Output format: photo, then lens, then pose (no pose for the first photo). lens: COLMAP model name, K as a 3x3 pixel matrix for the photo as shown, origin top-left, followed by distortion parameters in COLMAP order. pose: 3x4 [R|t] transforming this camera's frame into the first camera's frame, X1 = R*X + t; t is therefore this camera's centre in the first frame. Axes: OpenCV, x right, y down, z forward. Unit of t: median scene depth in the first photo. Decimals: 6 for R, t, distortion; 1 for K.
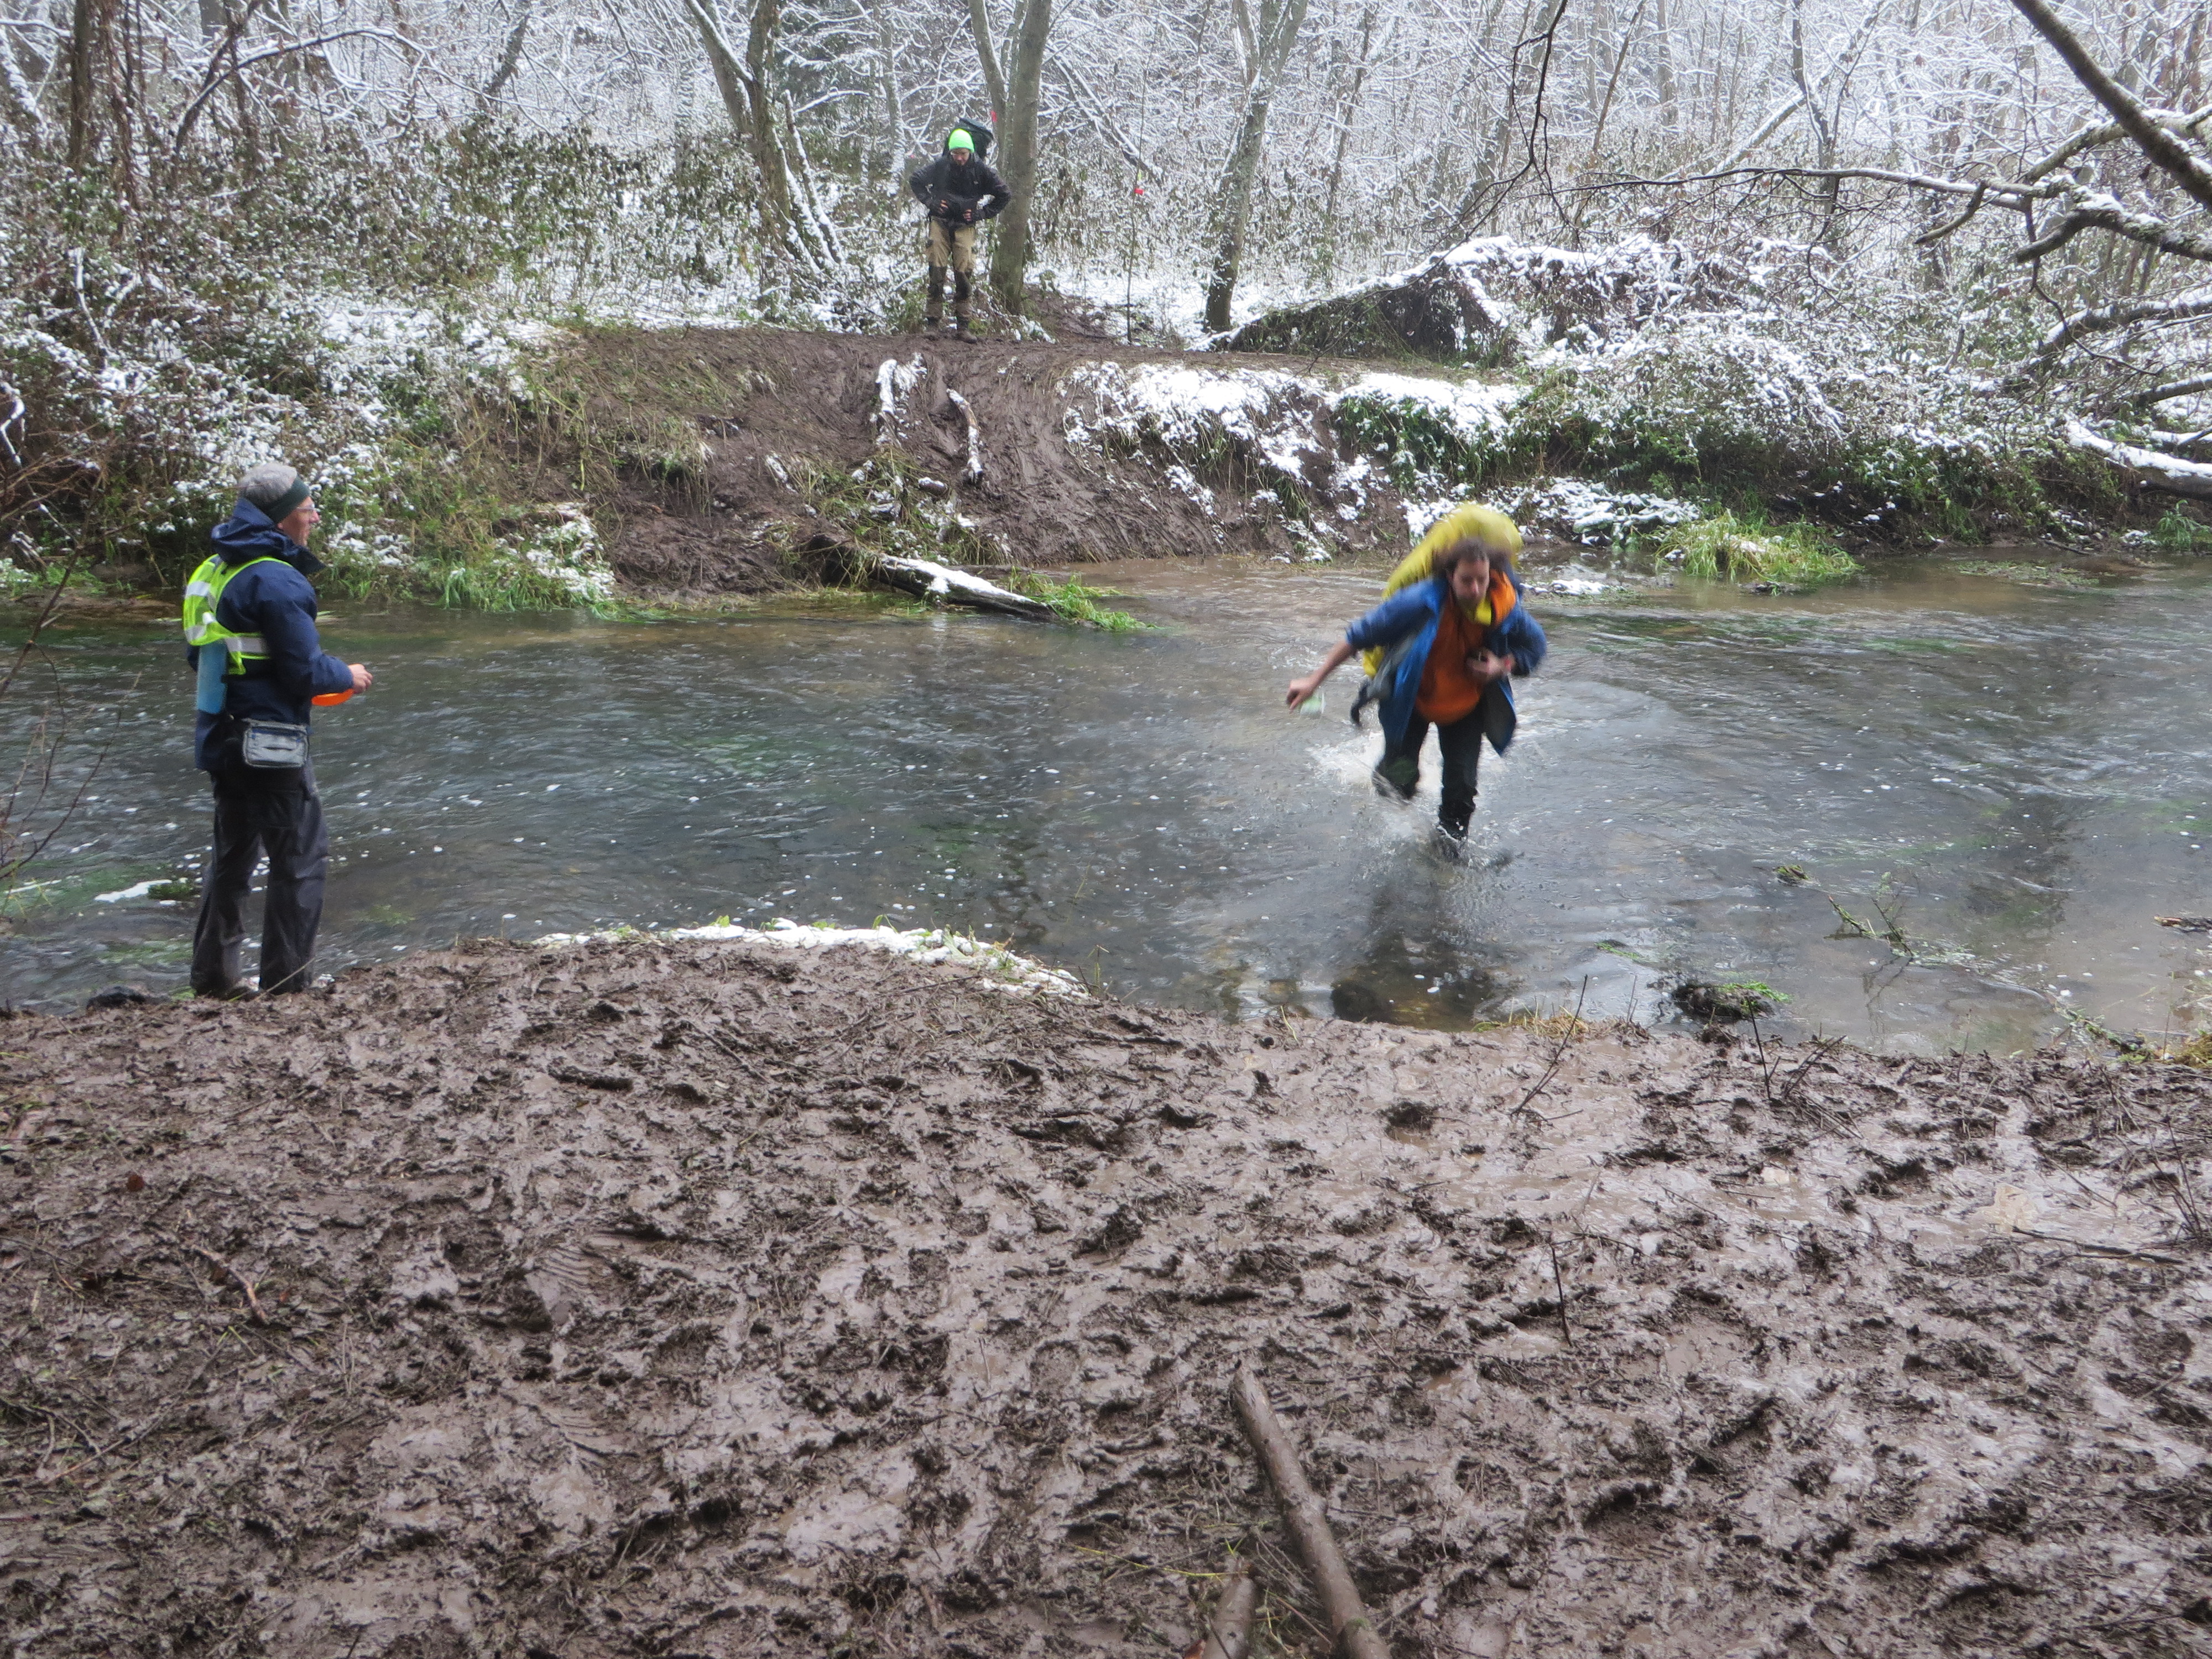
lens RADIAL K [[2067.3, 0, 1111.8], [0, 2067.3, 828.6], [0, 0, 1]] dist [-0.030740, 0.017062]
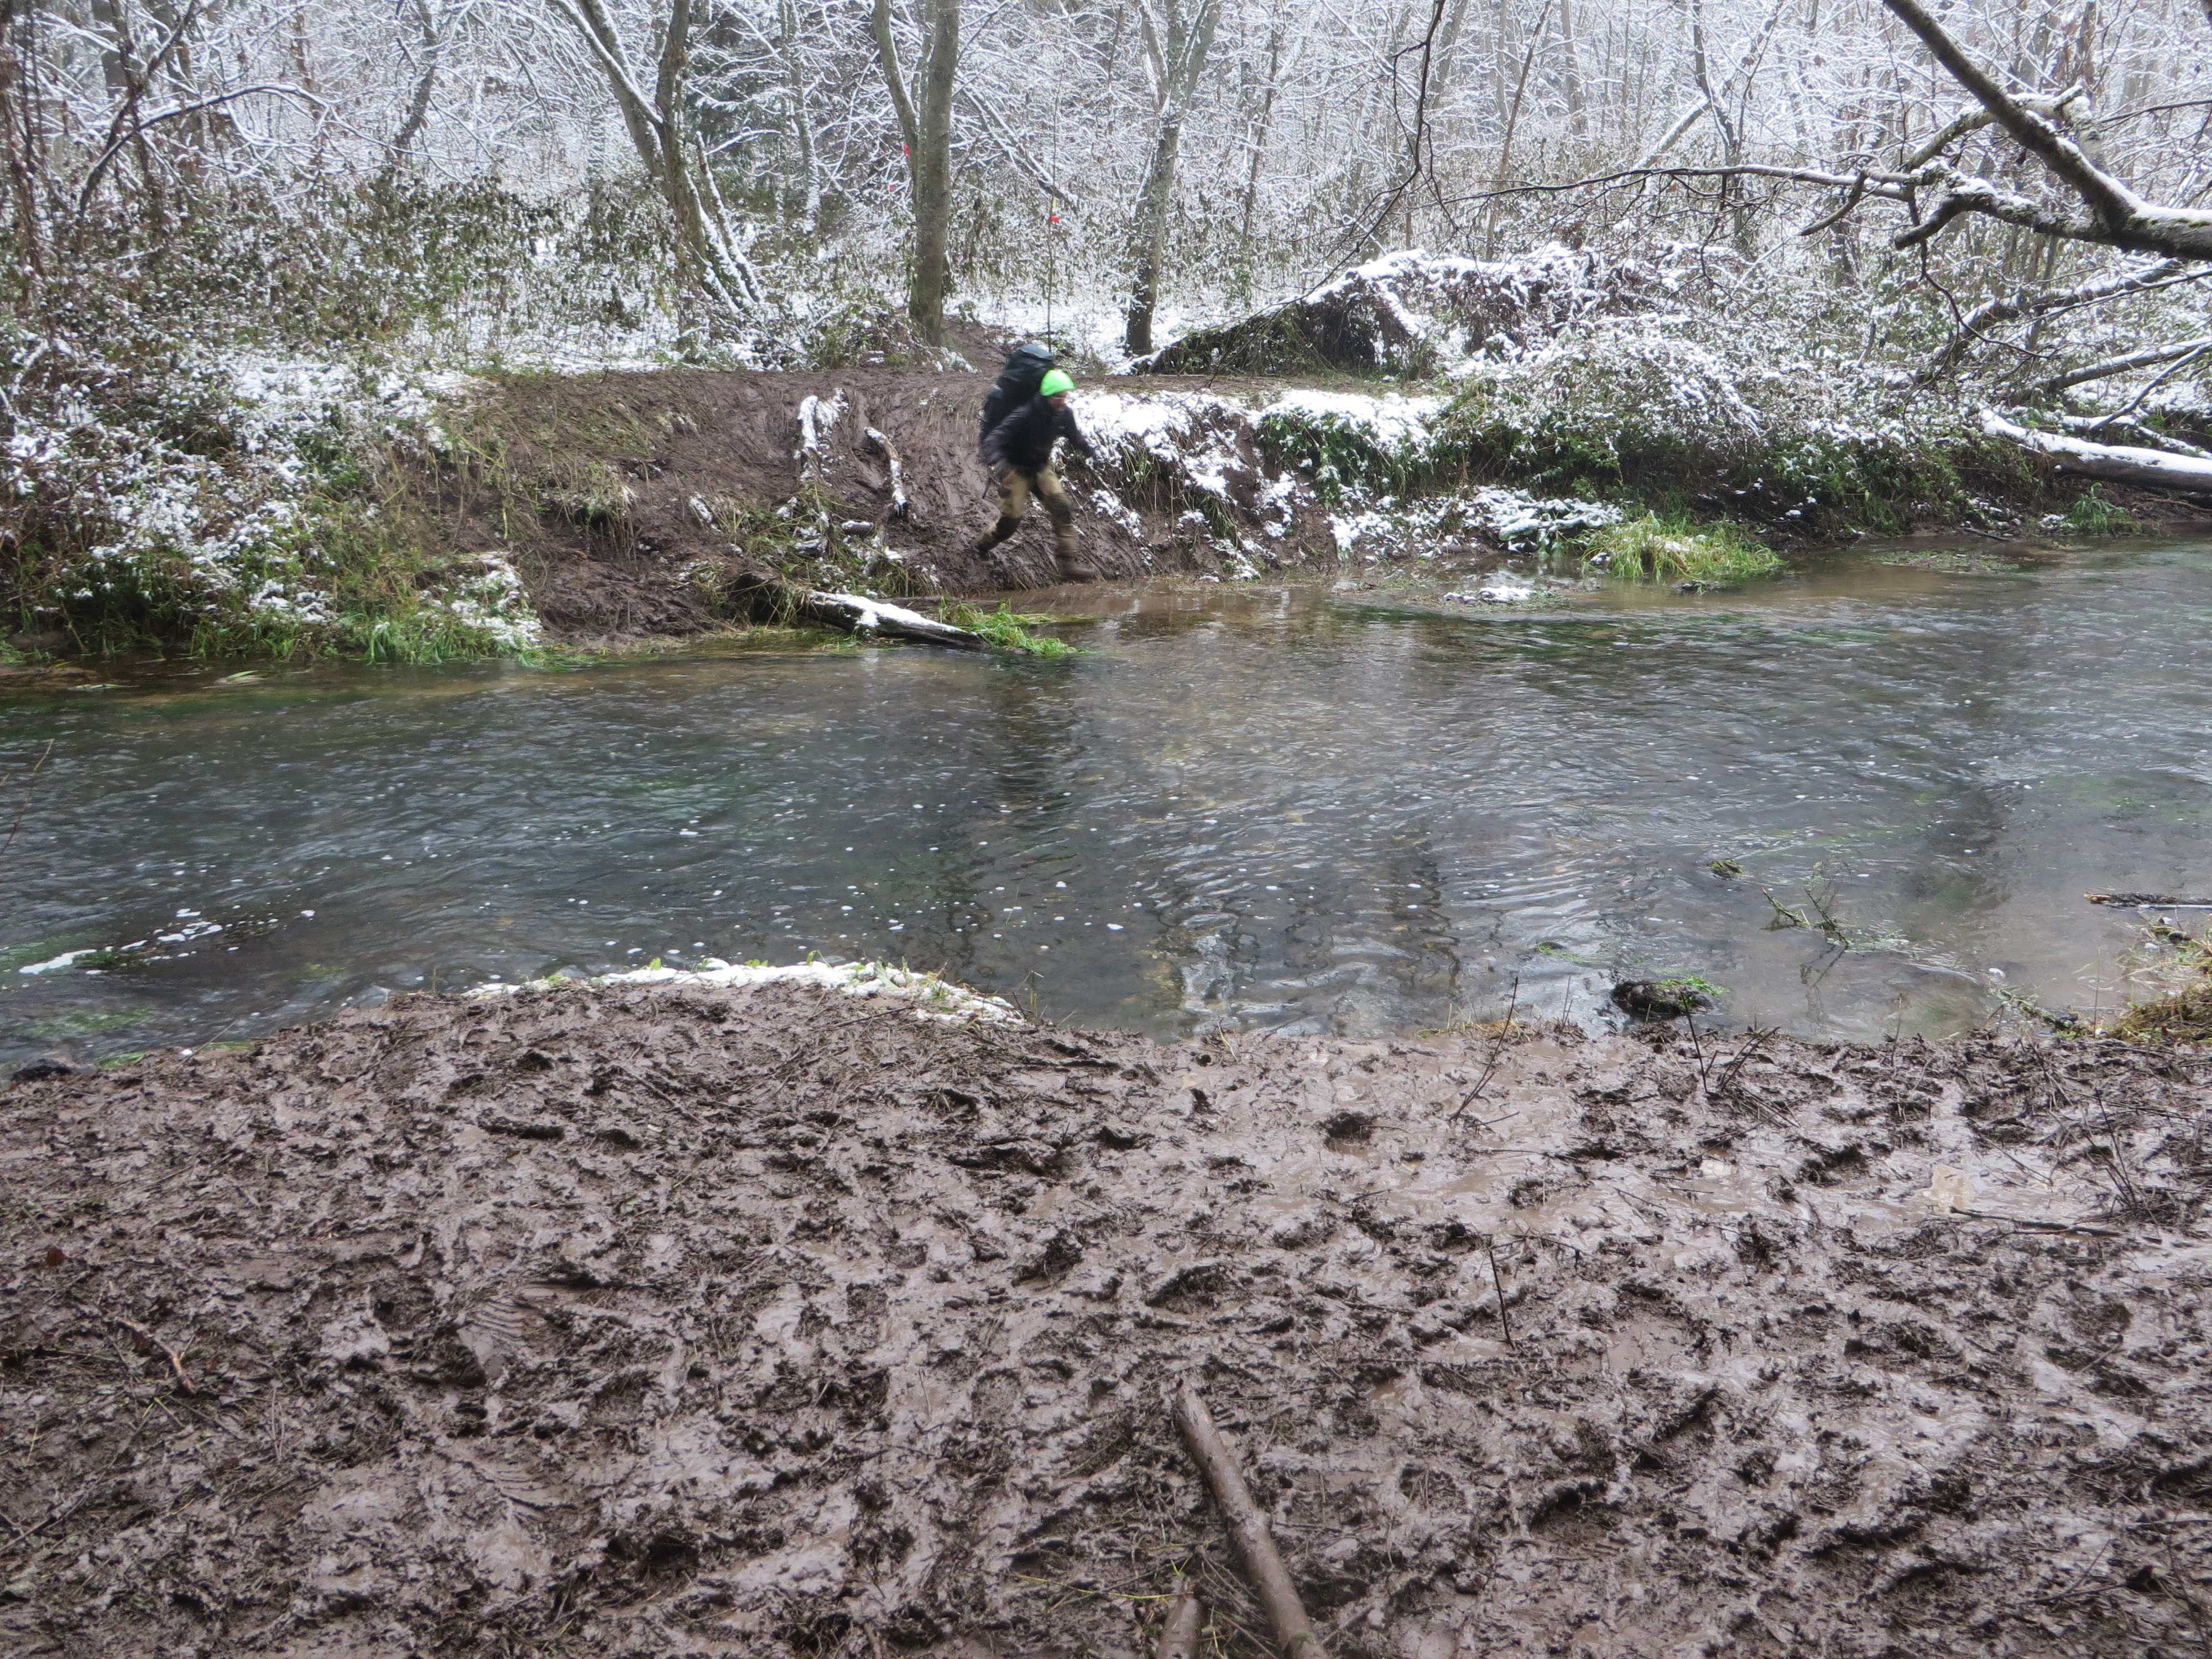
lens RADIAL K [[2067.3, 0, 1111.8], [0, 2067.3, 828.6], [0, 0, 1]] dist [-0.030740, 0.017062]
pose [[0.998655, -0.045025, 0.025703, 0.010034], [0.045343, 0.998901, -0.011895, 0.001802], [-0.025139, 0.013045, 0.999599, 0.002007]]
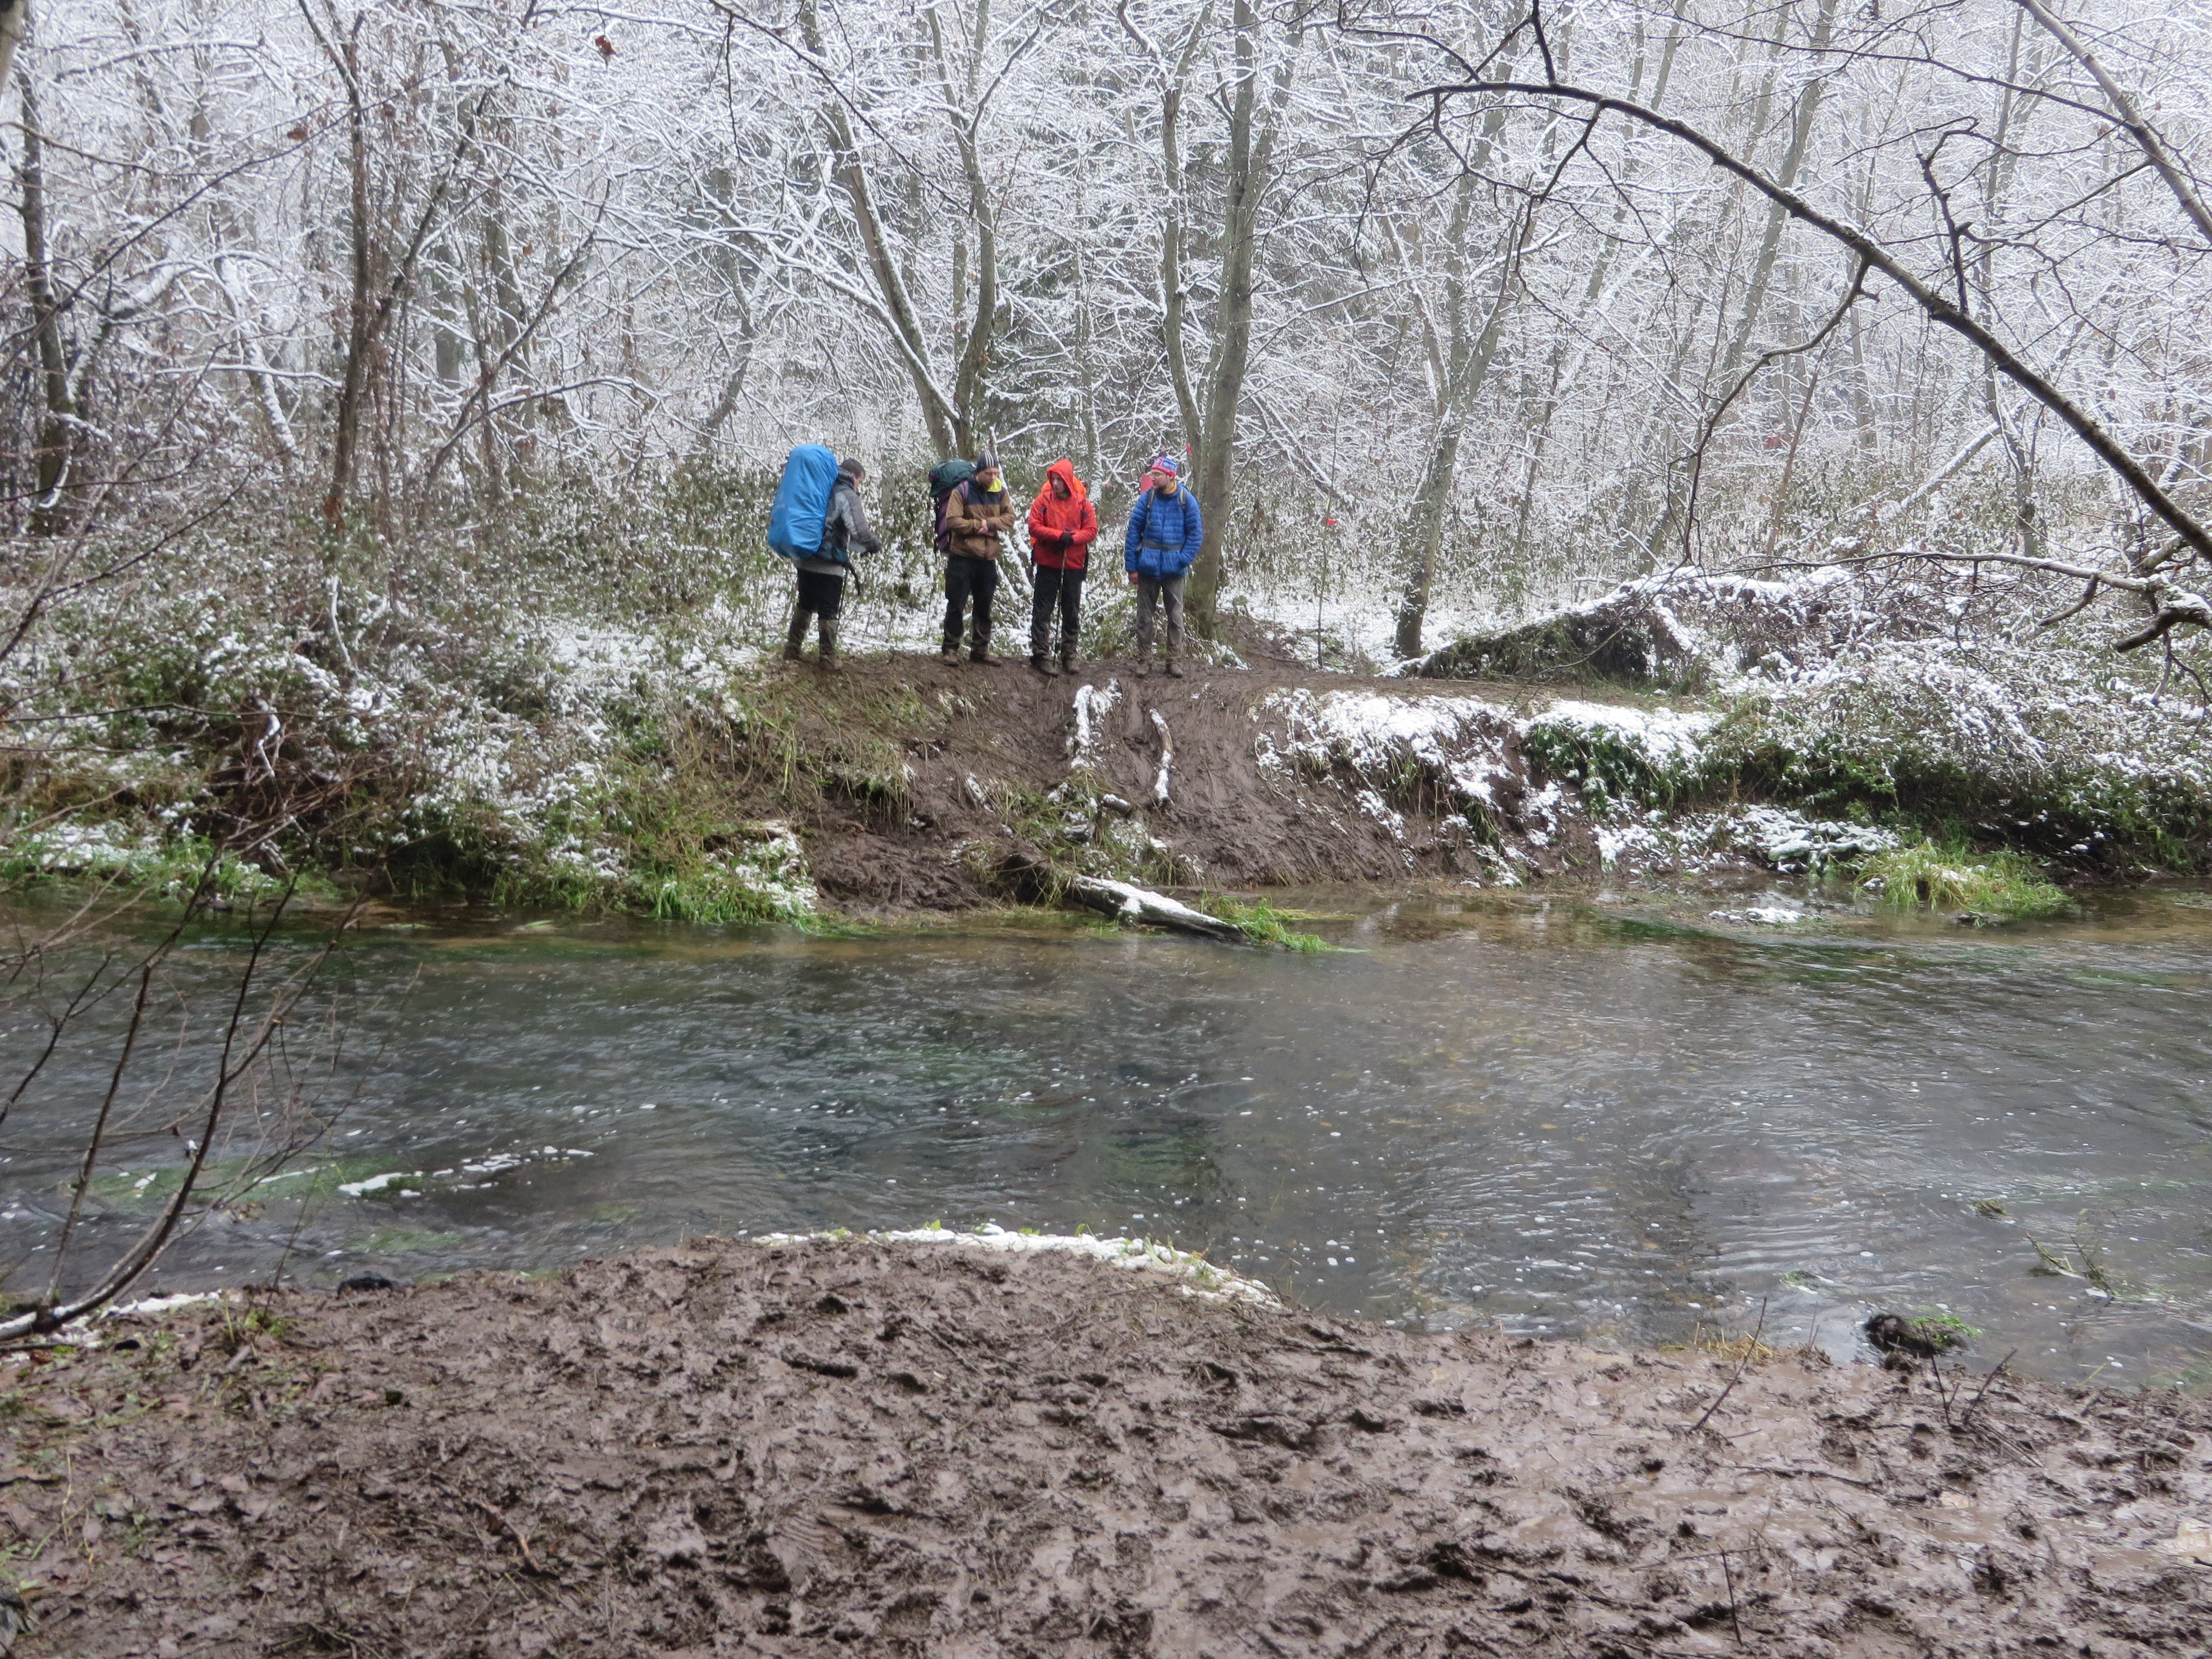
lens RADIAL K [[2126.1, 0, 1117.7], [0, 2126.1, 827.6], [0, 0, 1]] dist [-0.042661, 0.013752]
pose [[0.996341, 0.011583, -0.084684, -0.006160], [-0.024279, 0.988318, -0.150461, 0.005597], [0.081952, 0.151966, 0.984982, -0.104590]]
